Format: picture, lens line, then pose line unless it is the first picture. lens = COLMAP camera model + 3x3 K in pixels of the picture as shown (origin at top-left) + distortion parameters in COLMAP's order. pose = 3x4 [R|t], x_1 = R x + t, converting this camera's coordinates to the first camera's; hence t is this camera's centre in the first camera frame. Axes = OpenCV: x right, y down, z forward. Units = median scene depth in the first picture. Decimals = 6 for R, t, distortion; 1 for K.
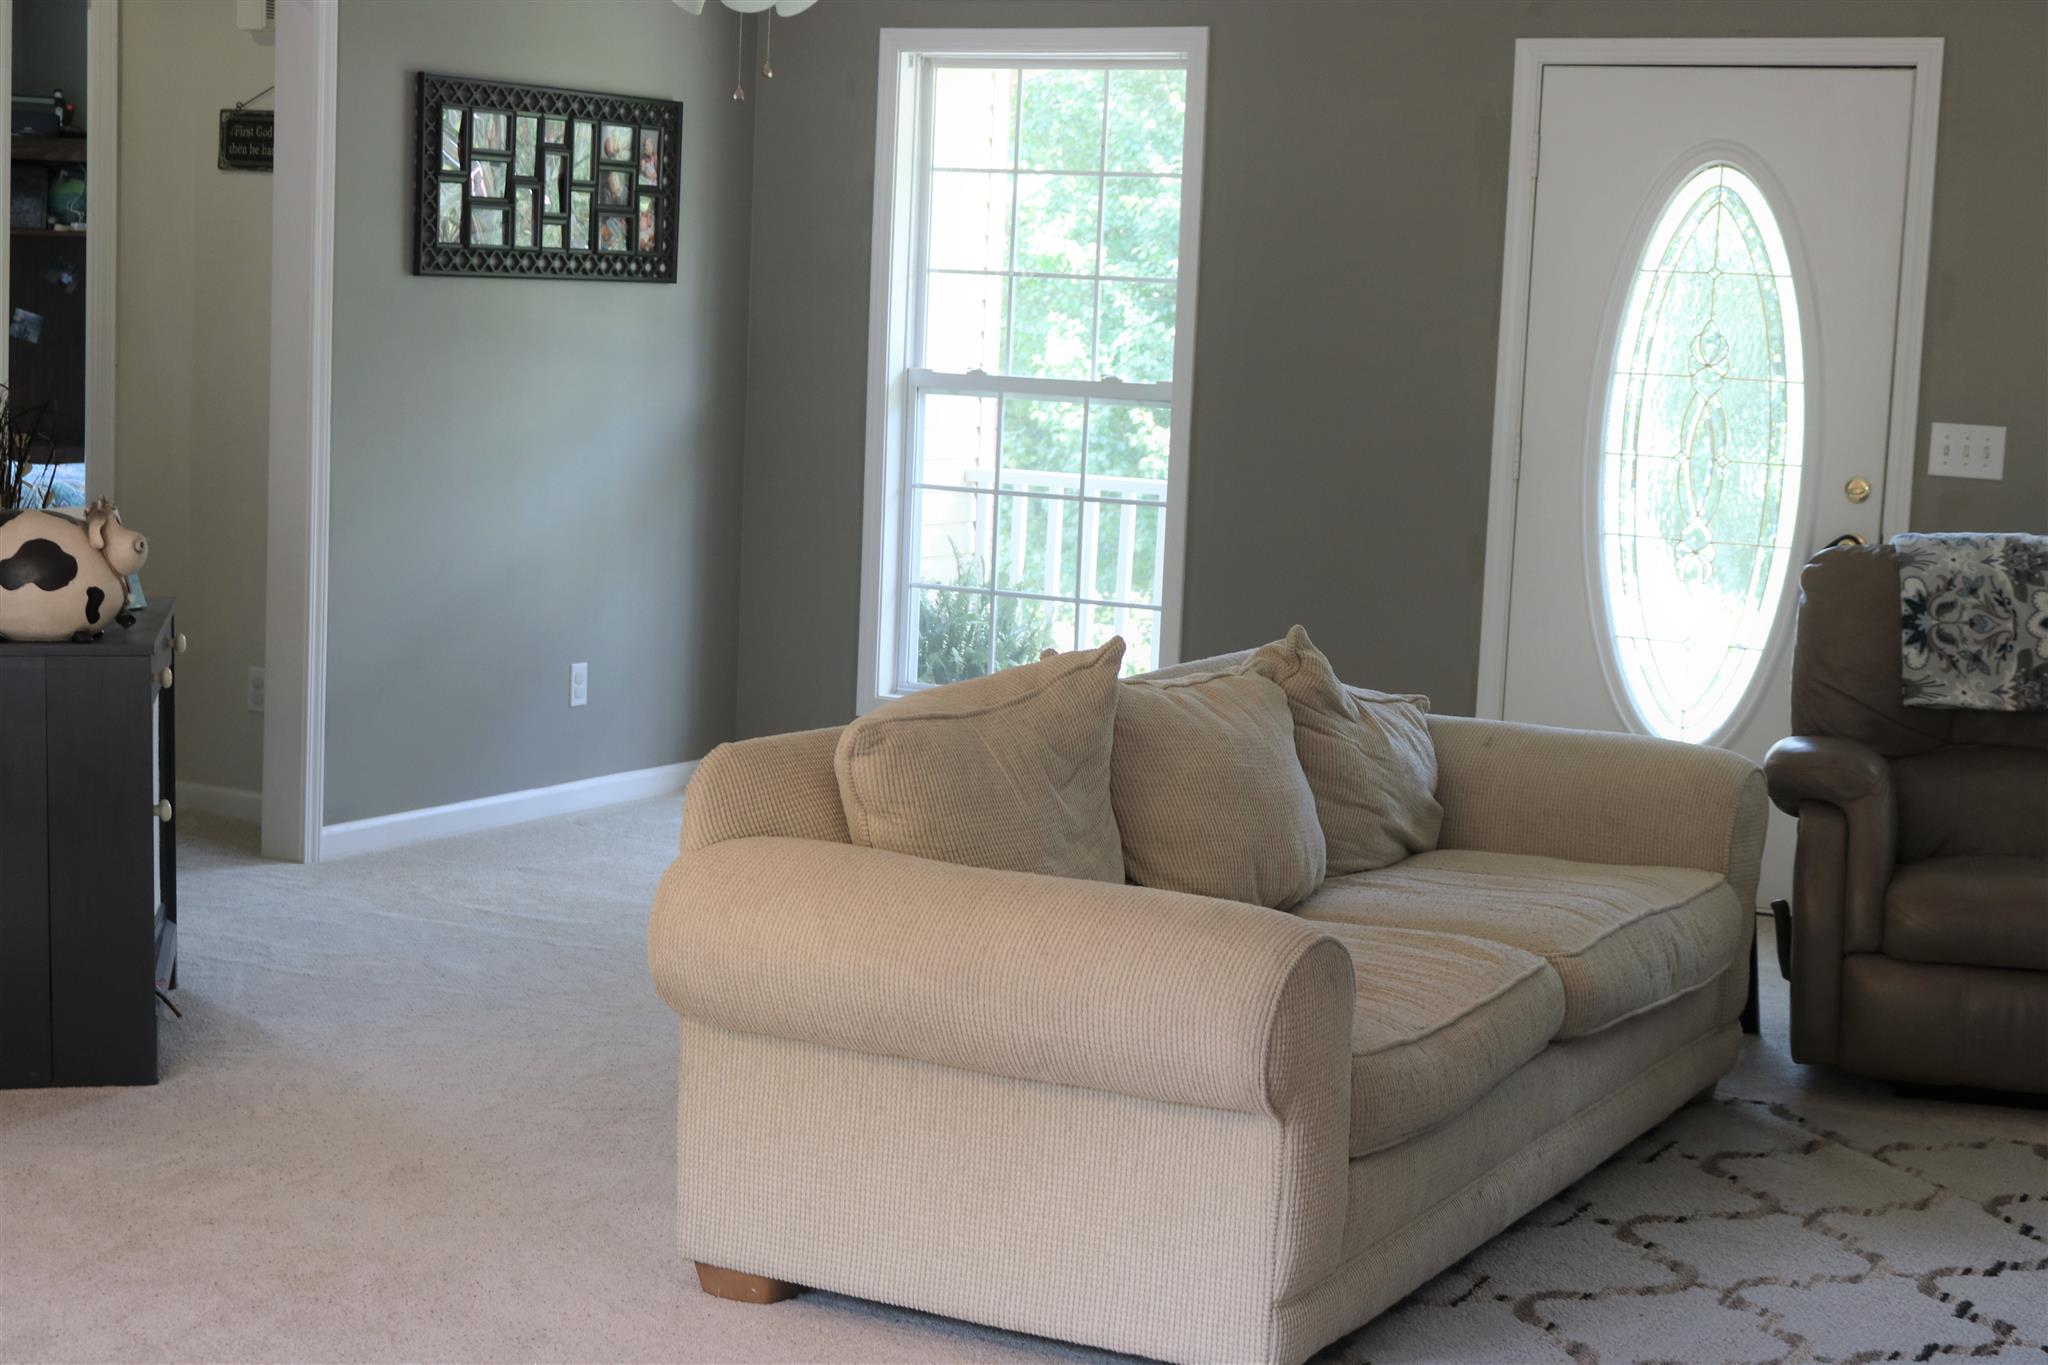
lens RADIAL K [[3099.0, 0, 1024.0], [0, 3099.0, 682.5], [0, 0, 1]] dist [-0.054633, -0.049058]
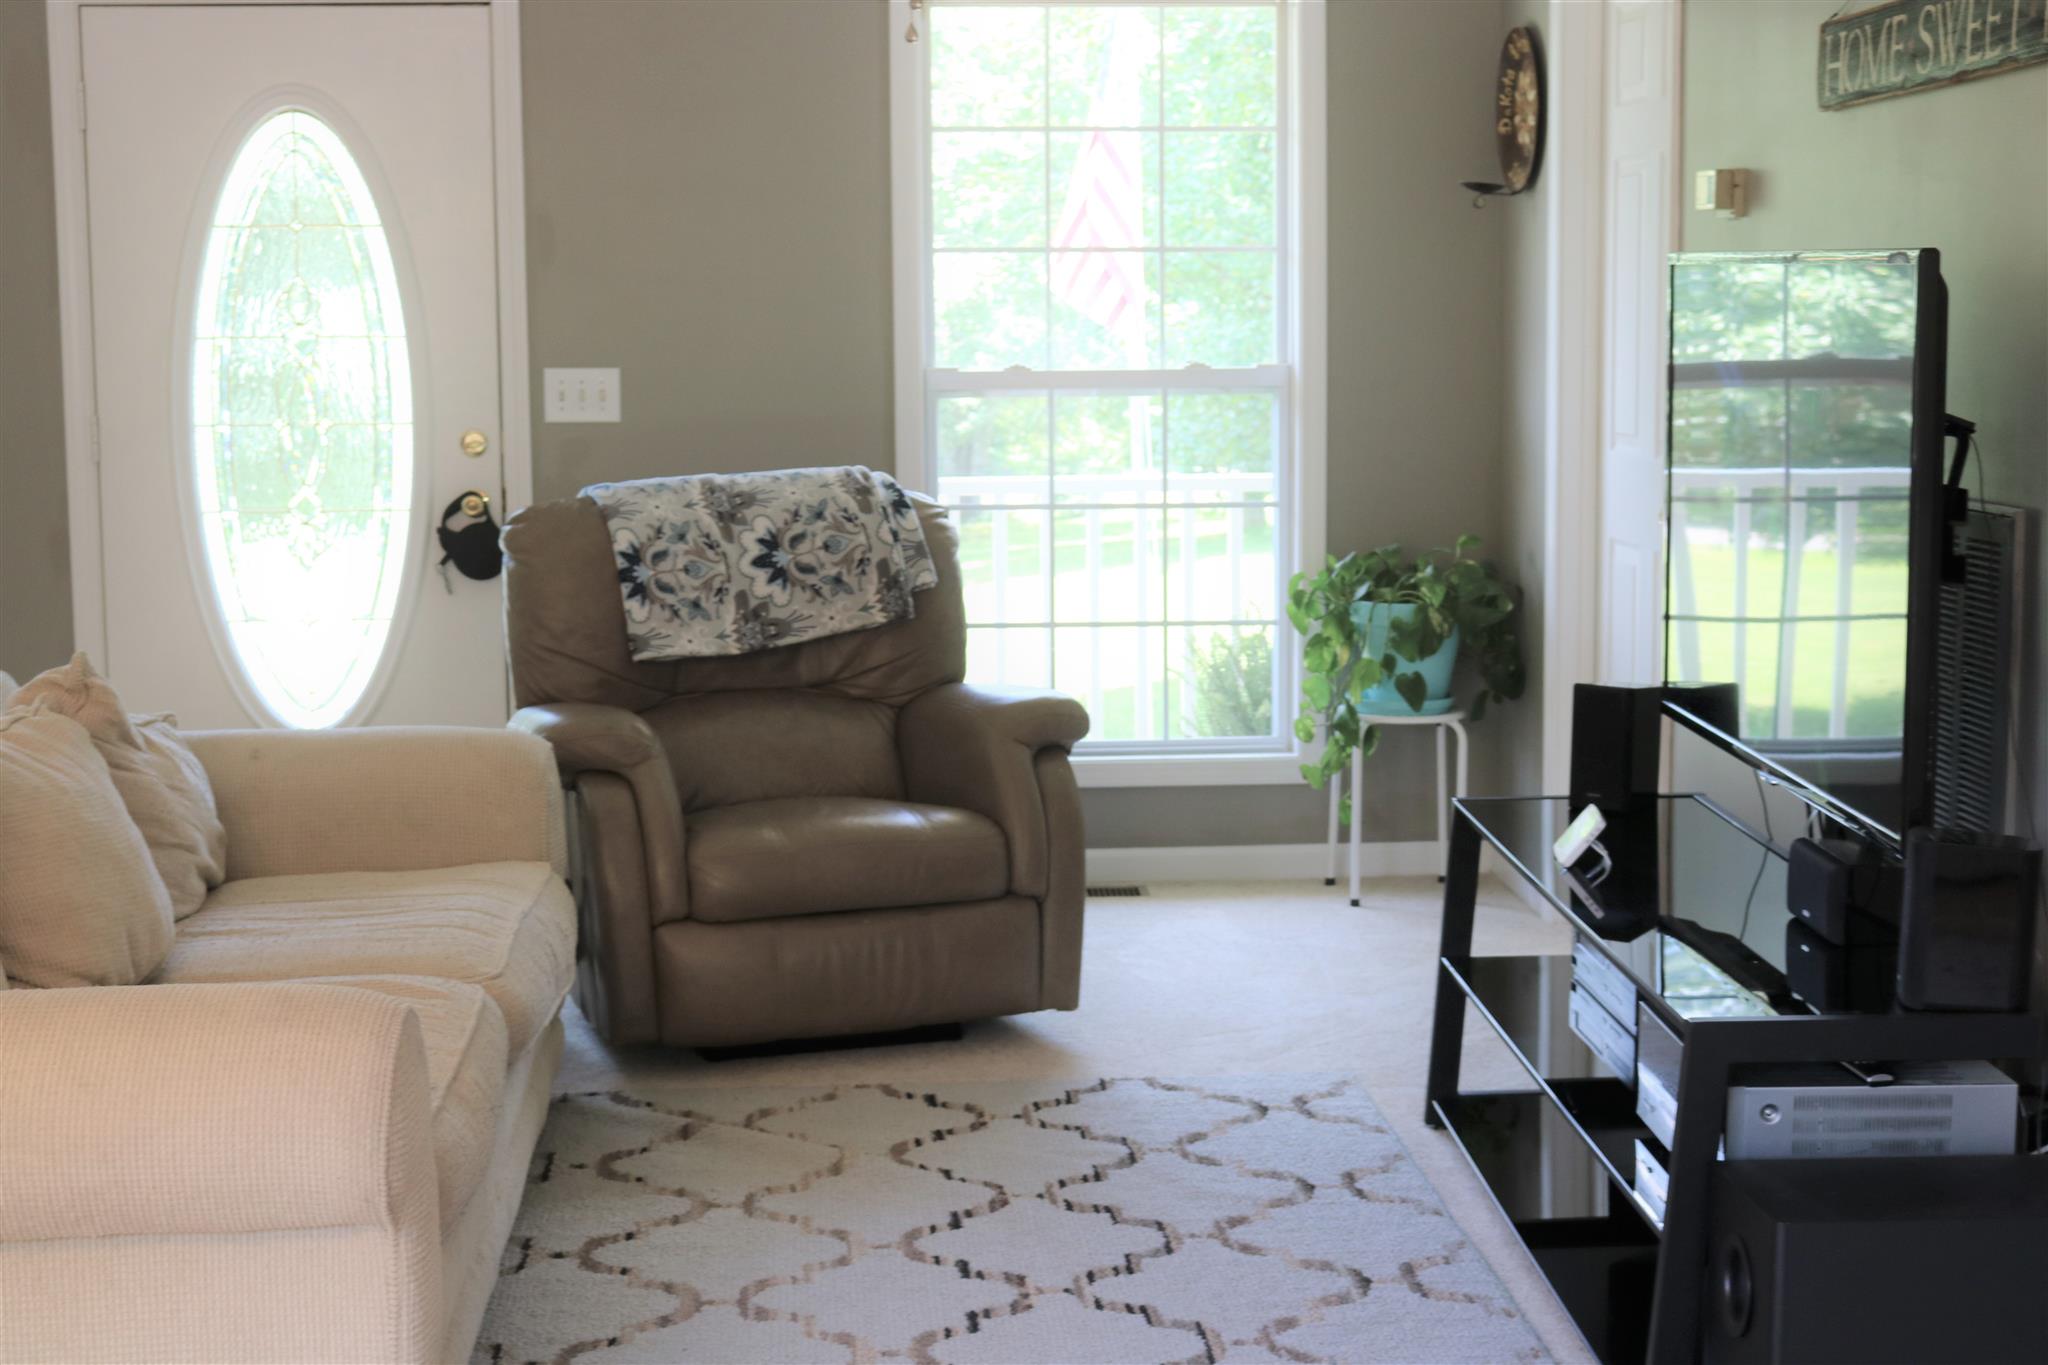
lens RADIAL K [[3099.0, 0, 1024.0], [0, 3099.0, 682.5], [0, 0, 1]] dist [-0.054633, -0.049058]
pose [[0.839621, -0.117820, 0.530240, -0.128305], [0.109637, 0.992860, 0.047008, -0.018225], [-0.531992, 0.018665, 0.846544, 0.111430]]
